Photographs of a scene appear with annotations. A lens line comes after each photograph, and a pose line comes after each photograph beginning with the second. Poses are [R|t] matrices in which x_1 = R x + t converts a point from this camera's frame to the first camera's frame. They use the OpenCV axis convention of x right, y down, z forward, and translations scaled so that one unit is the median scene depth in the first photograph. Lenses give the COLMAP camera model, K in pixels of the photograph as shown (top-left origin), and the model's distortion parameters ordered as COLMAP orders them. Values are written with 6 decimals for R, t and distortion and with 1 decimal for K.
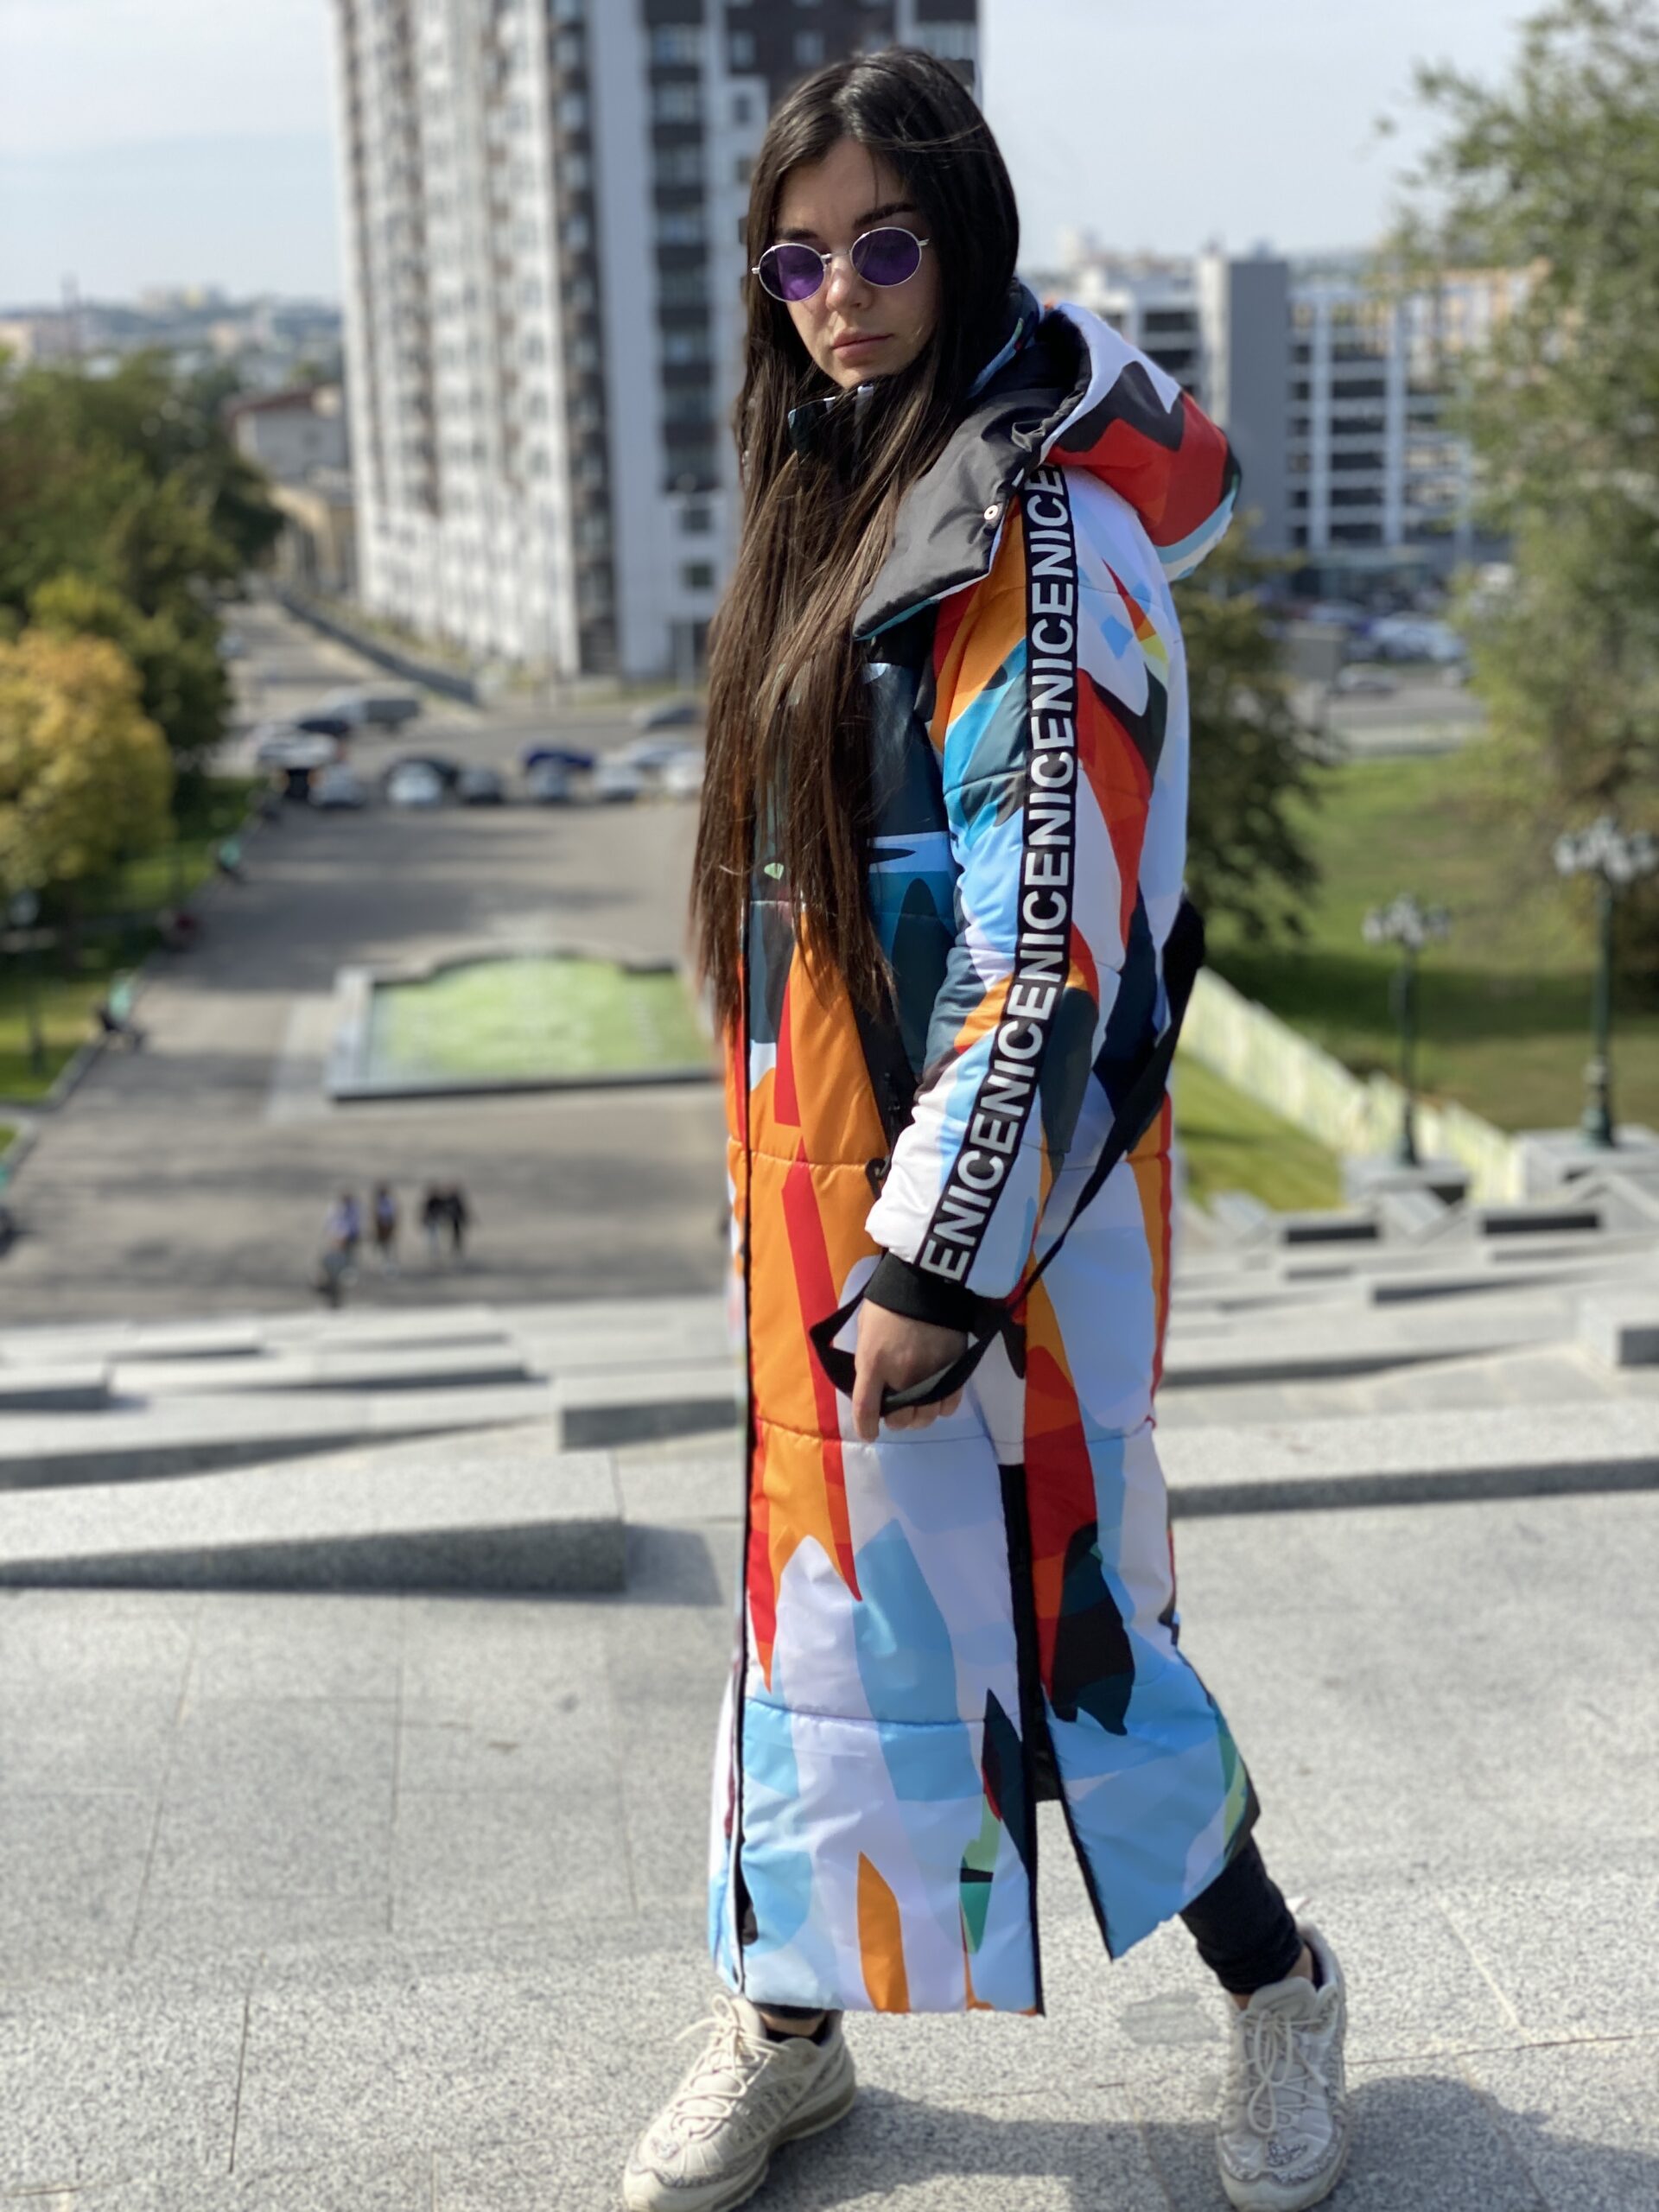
lens RADIAL K [[3235.0, 0, 846.5], [0, 3235.0, 1096.7], [0, 0, 1]] dist [0.187774, -0.497217]
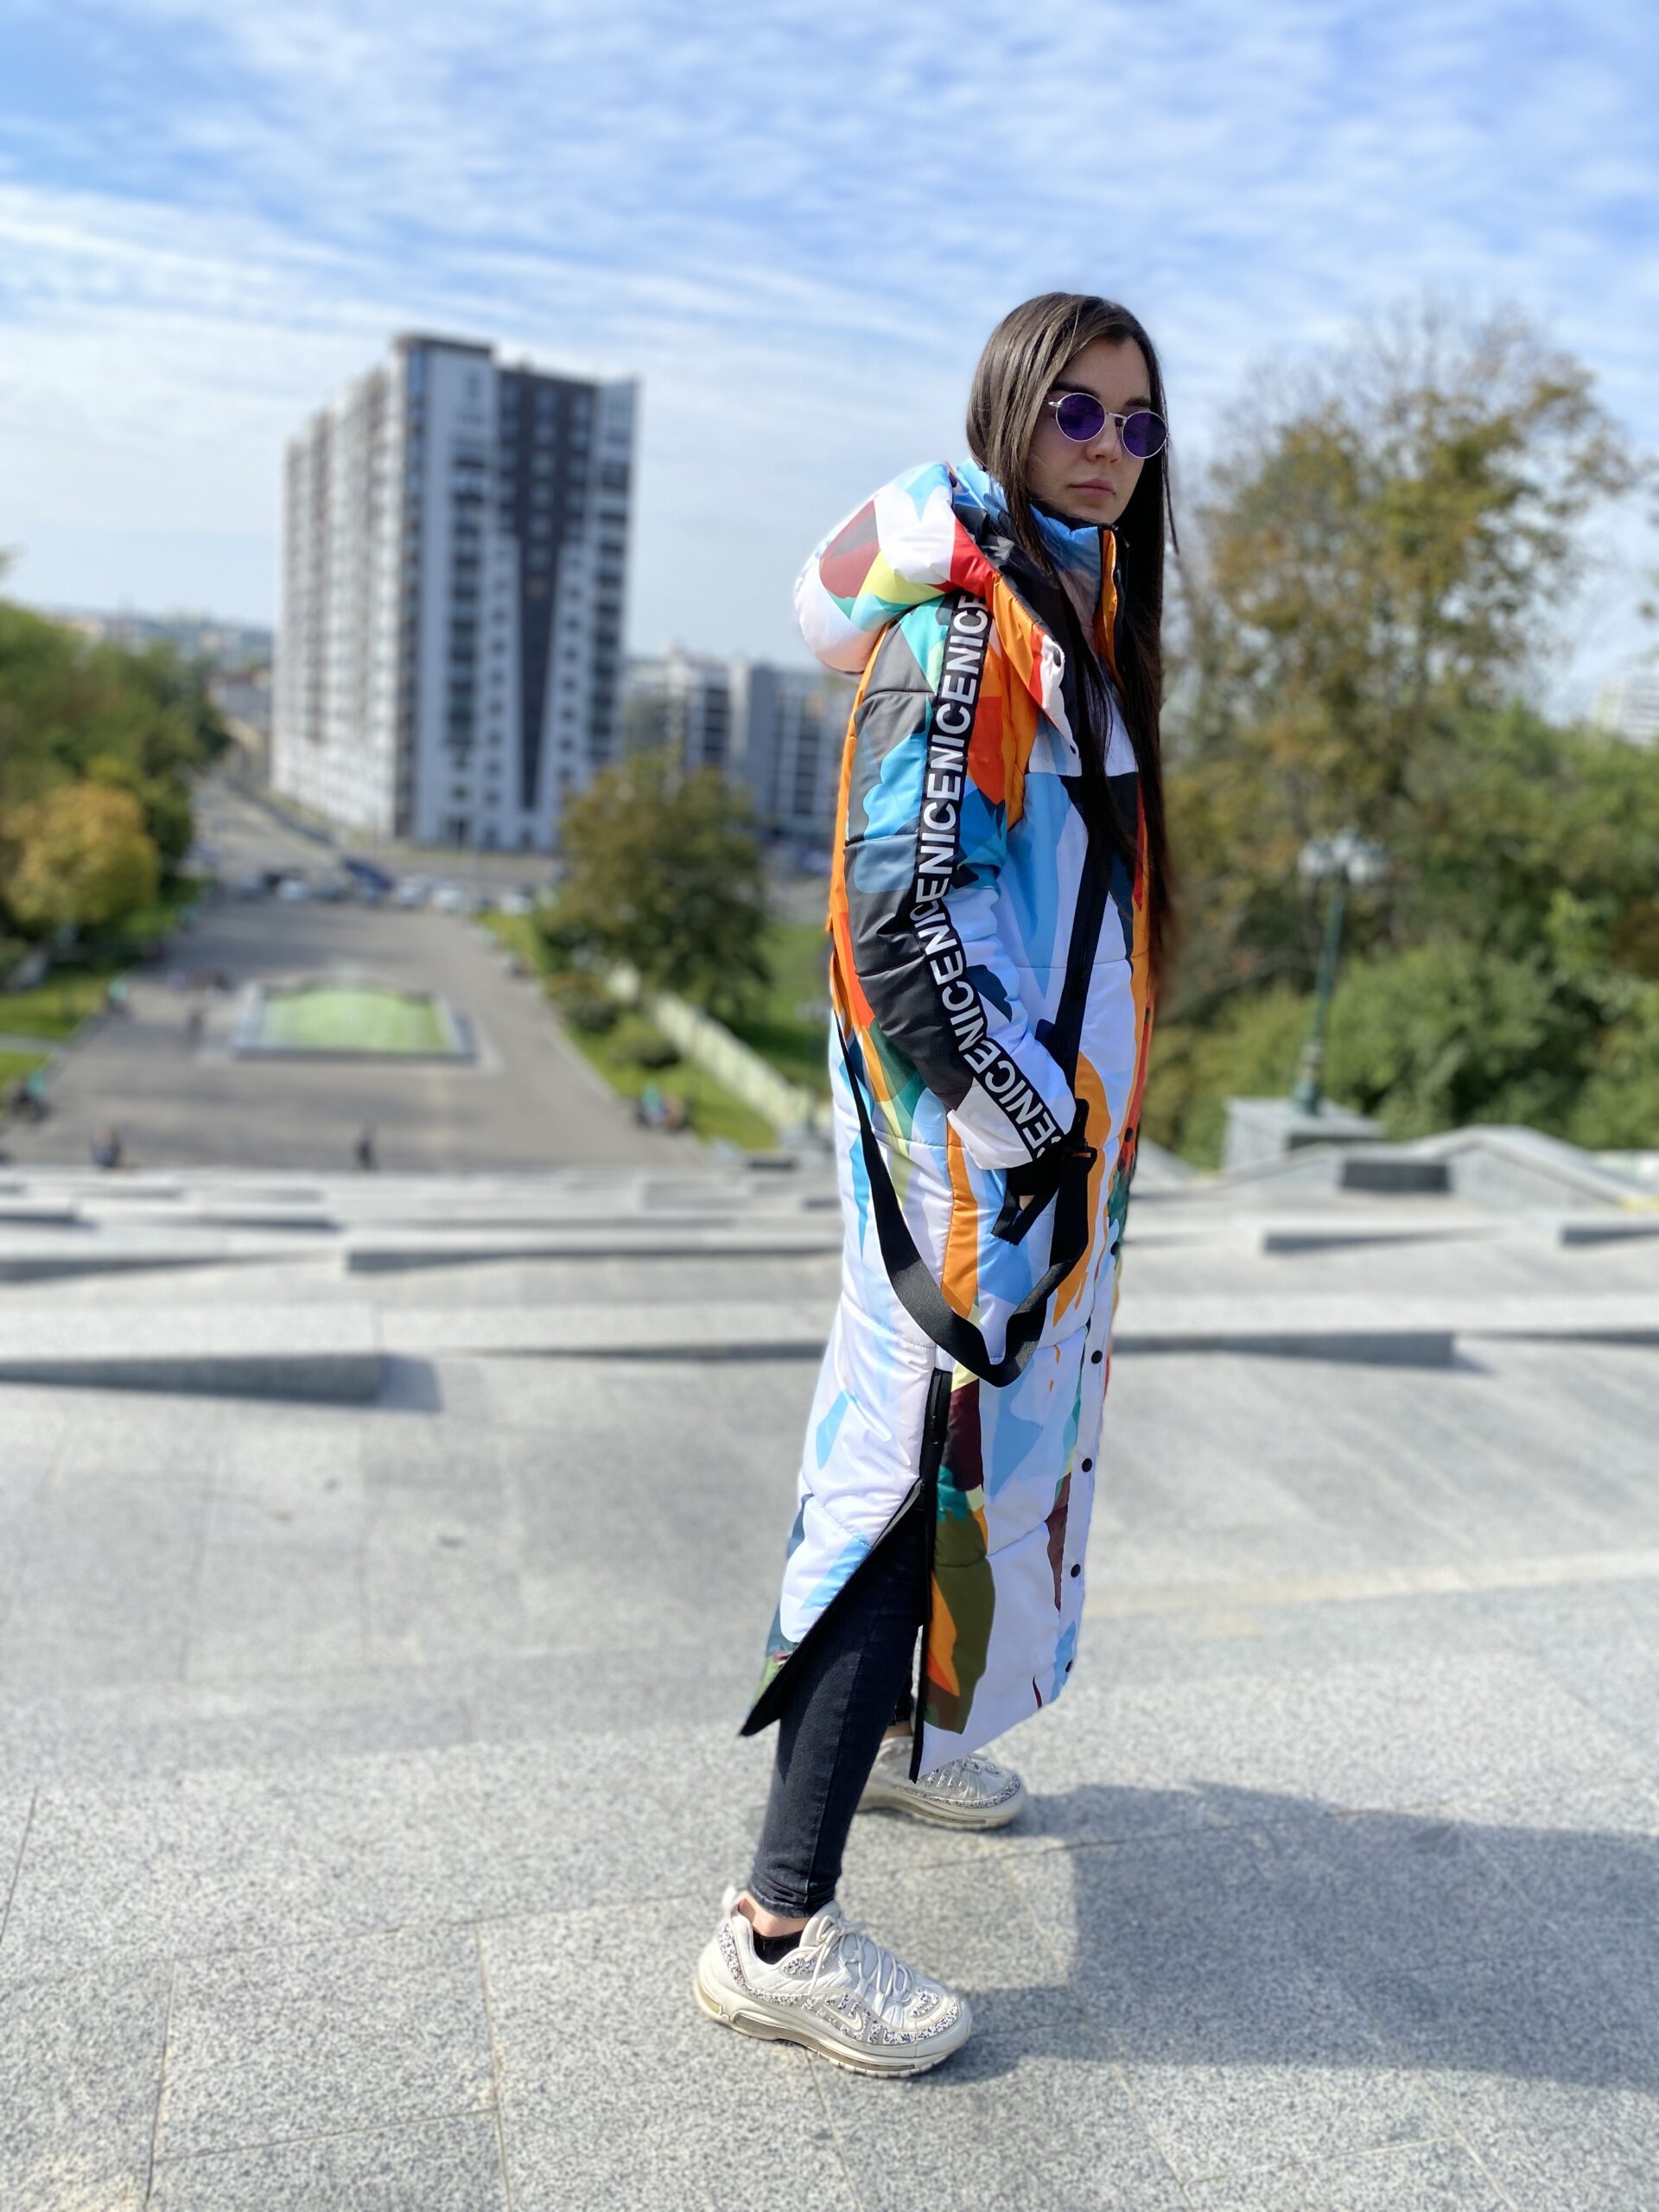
lens RADIAL K [[1664.6, 0, 810.2], [0, 1664.6, 1101.5], [0, 0, 1]] dist [0.021055, -0.013870]
pose [[0.981751, 0.076680, 0.174025, -0.027006], [-0.078310, 0.996926, 0.002510, -0.006292], [-0.173297, -0.016092, 0.984738, 0.335216]]
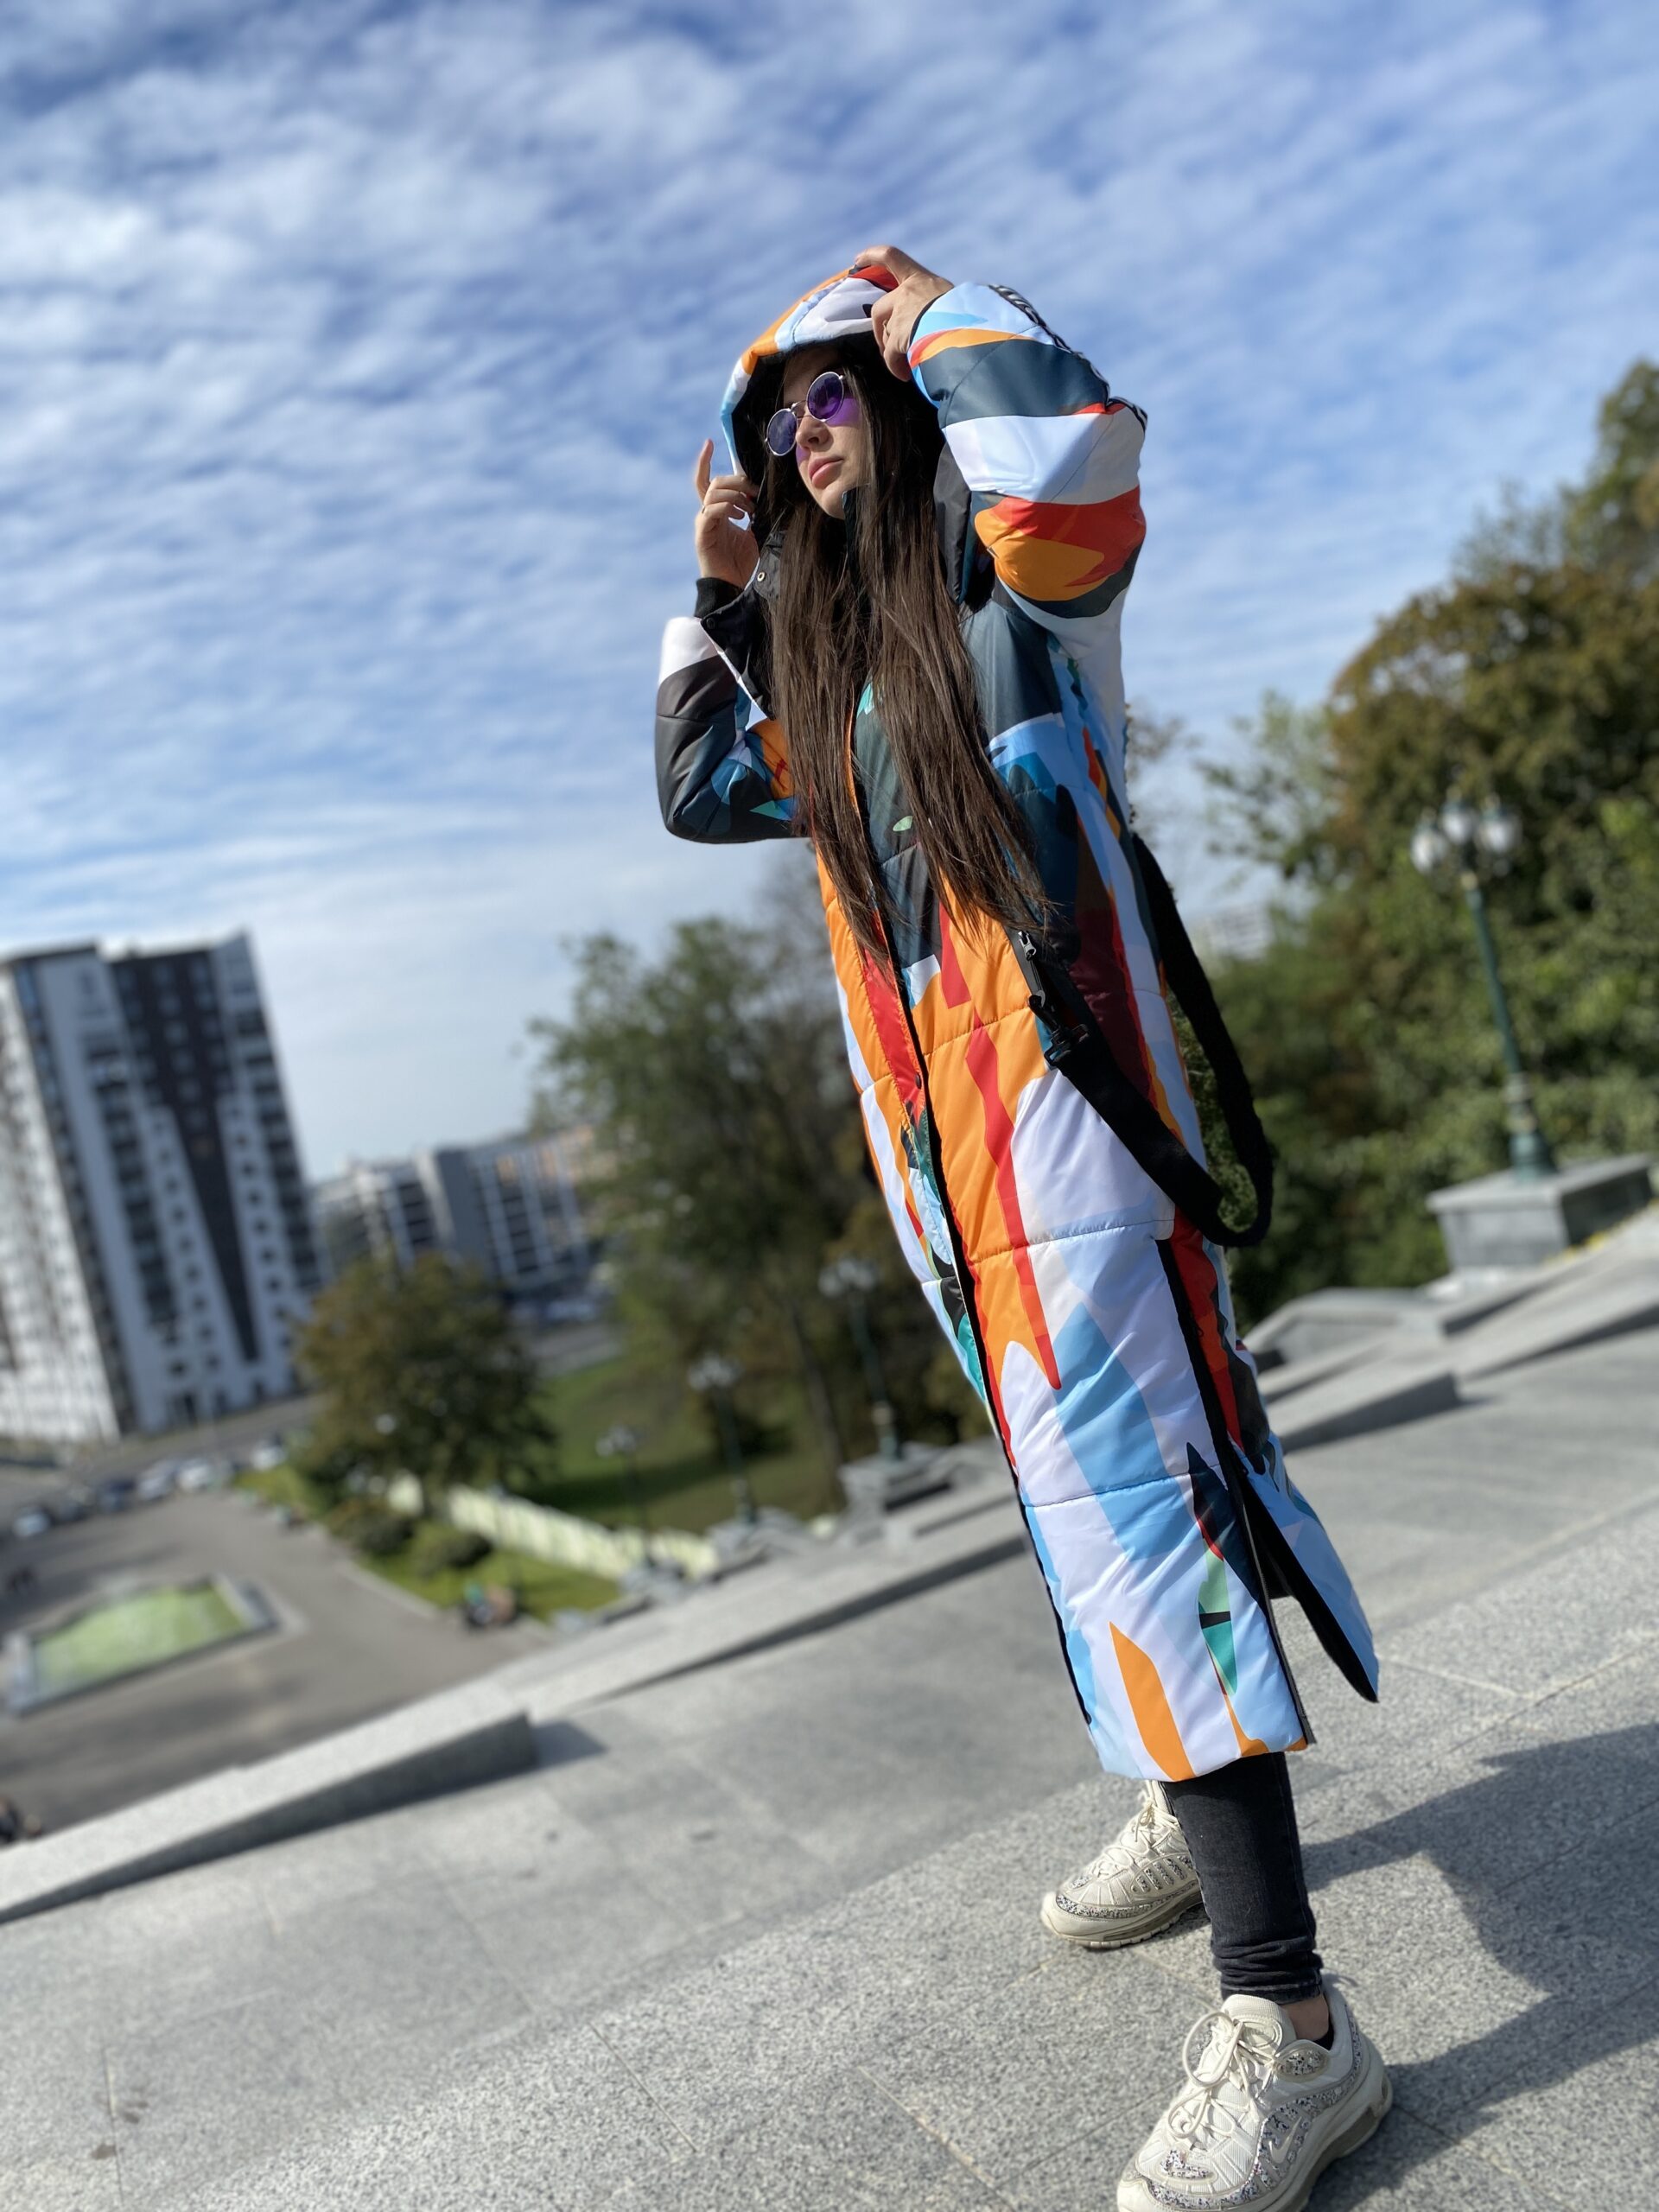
lens RADIAL K [[1671.6, 0, 778.2], [0, 1671.6, 1098.0], [0, 0, 1]] dist [0.002993, 0.006505]
pose [[0.929578, -0.181932, 0.320601, -0.248378], [0.263141, 0.936572, -0.231496, 0.123430], [-0.258149, 0.299557, 0.918490, 0.344498]]
